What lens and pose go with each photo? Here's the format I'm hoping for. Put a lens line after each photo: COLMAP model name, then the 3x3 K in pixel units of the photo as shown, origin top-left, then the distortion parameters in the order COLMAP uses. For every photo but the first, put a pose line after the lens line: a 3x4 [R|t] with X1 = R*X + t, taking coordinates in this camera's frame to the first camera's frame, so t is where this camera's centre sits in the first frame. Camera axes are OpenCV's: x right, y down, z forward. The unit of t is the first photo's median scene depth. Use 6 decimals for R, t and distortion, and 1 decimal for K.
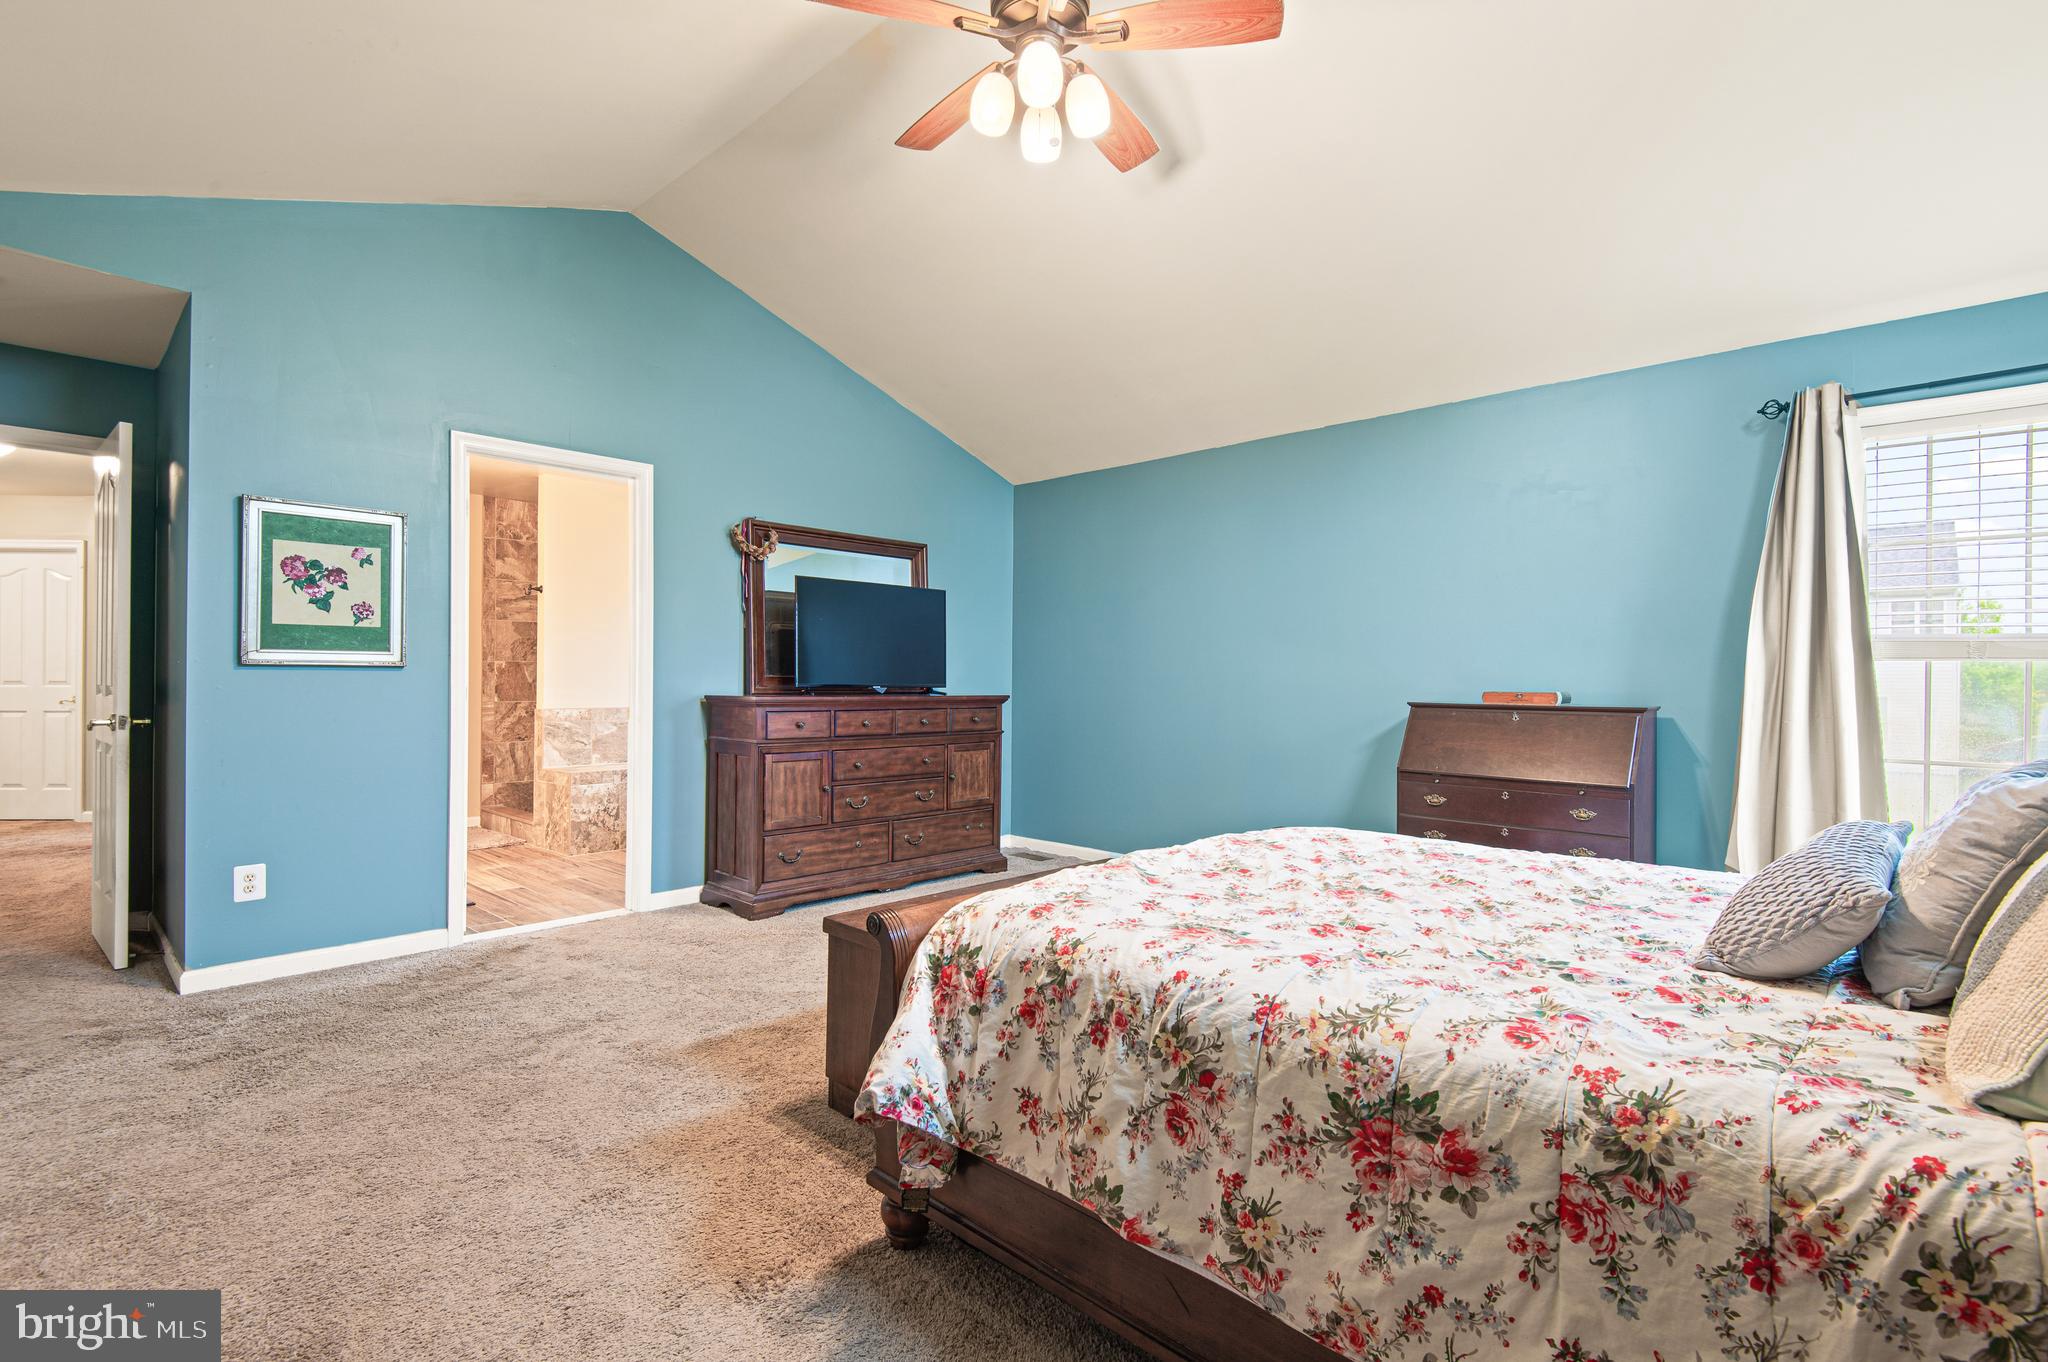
lens RADIAL K [[935.7, 0, 1036.8], [0, 935.7, 685.7], [0, 0, 1]] dist [0.032544, -0.019088]
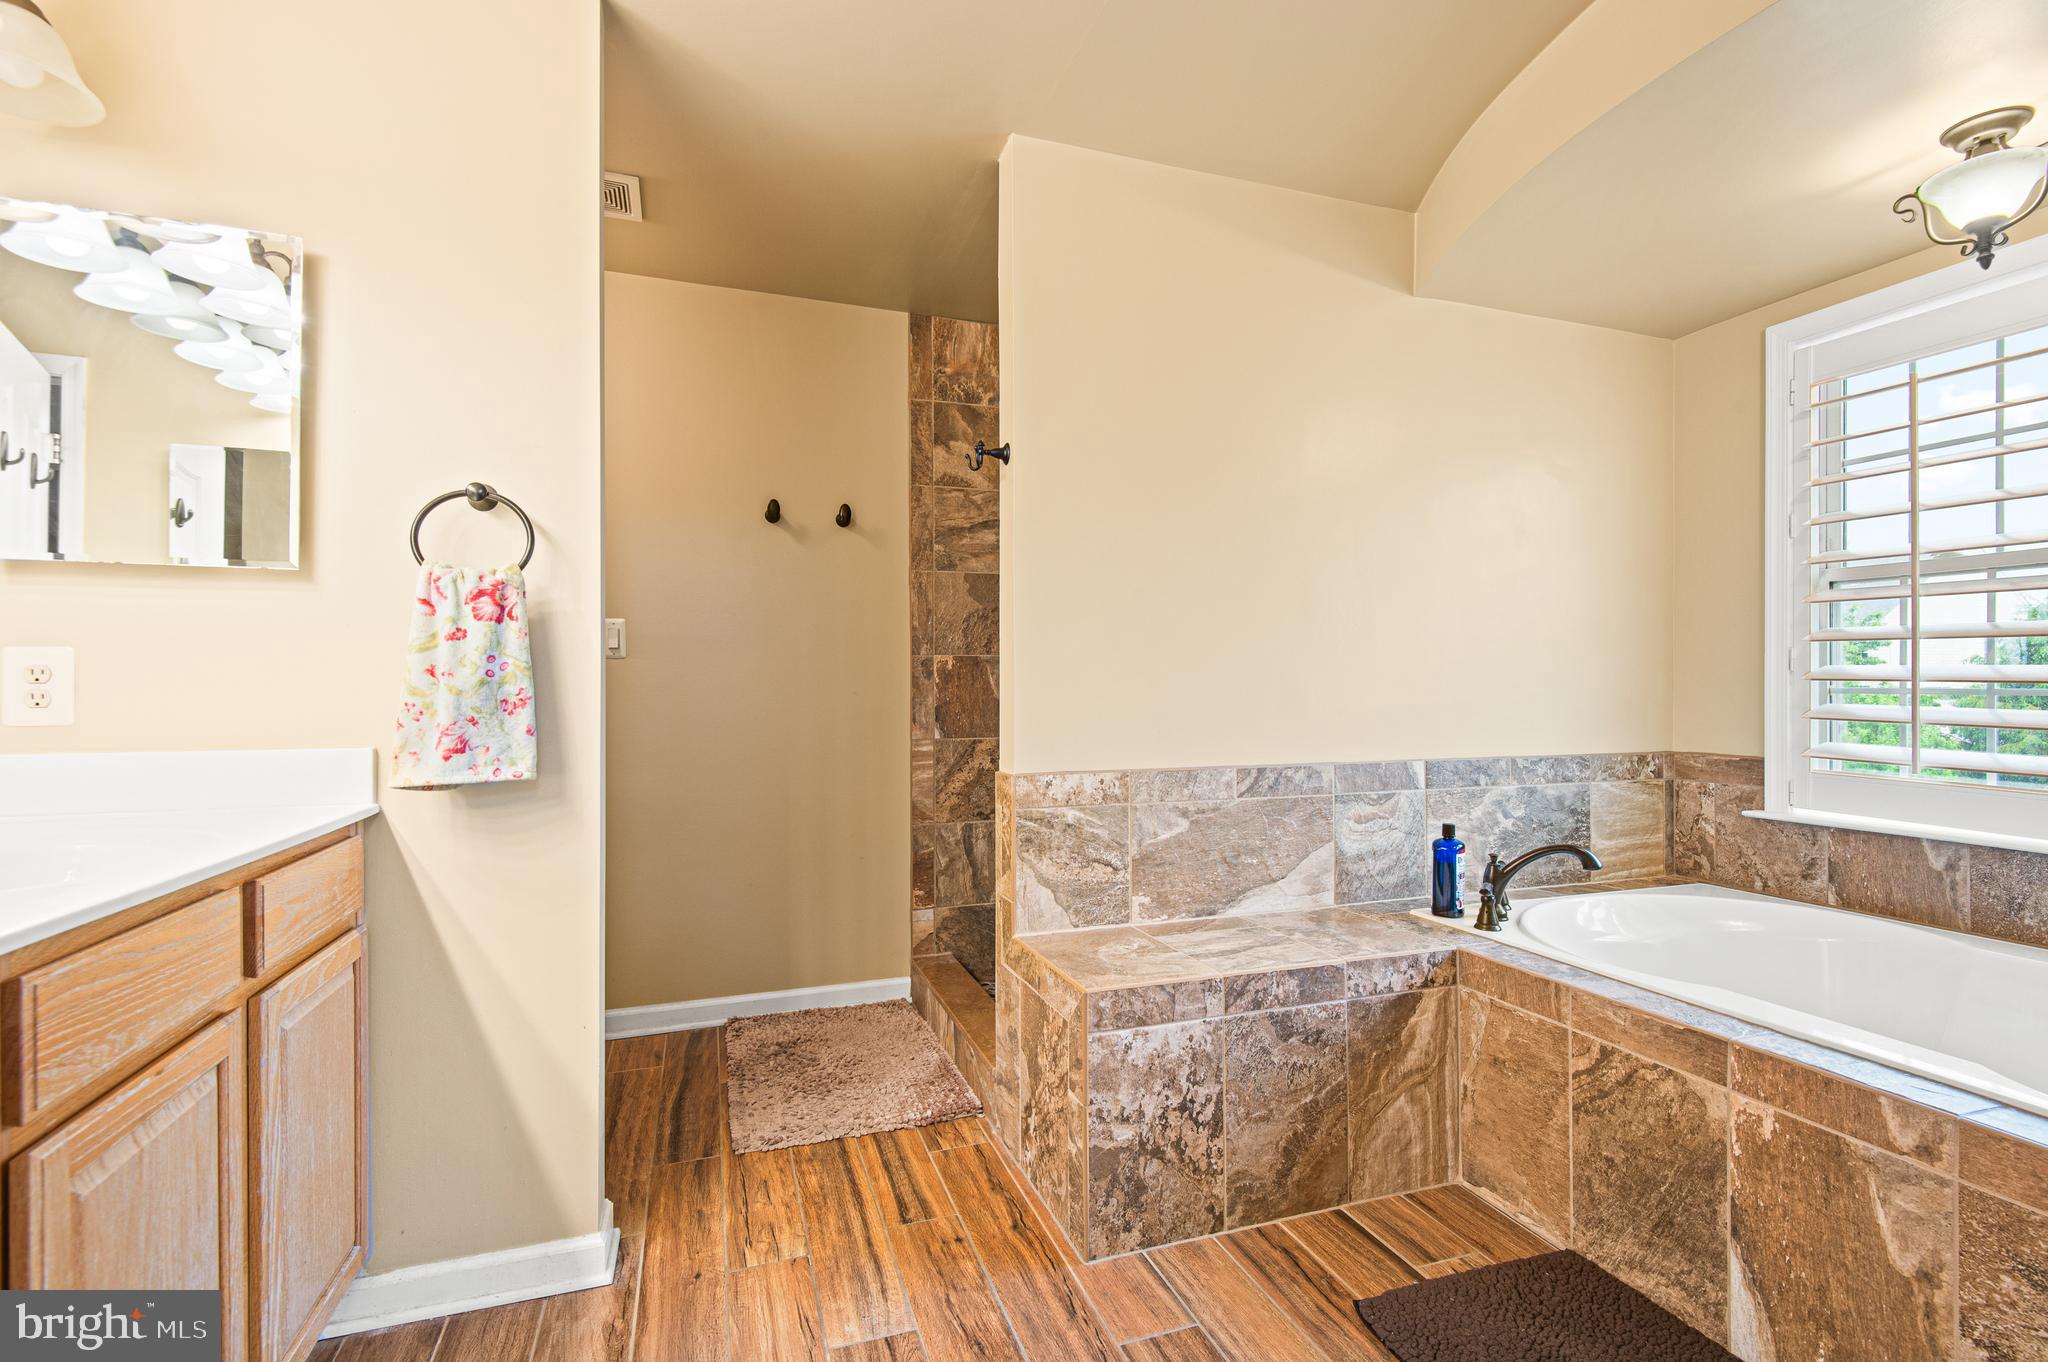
lens RADIAL K [[935.7, 0, 1036.8], [0, 935.7, 685.7], [0, 0, 1]] dist [0.032544, -0.019088]
pose [[0.884304, -0.012499, -0.466743, -0.306306], [0.010102, 0.999920, -0.007639, -0.006622], [0.466801, 0.002040, 0.884360, 0.605433]]
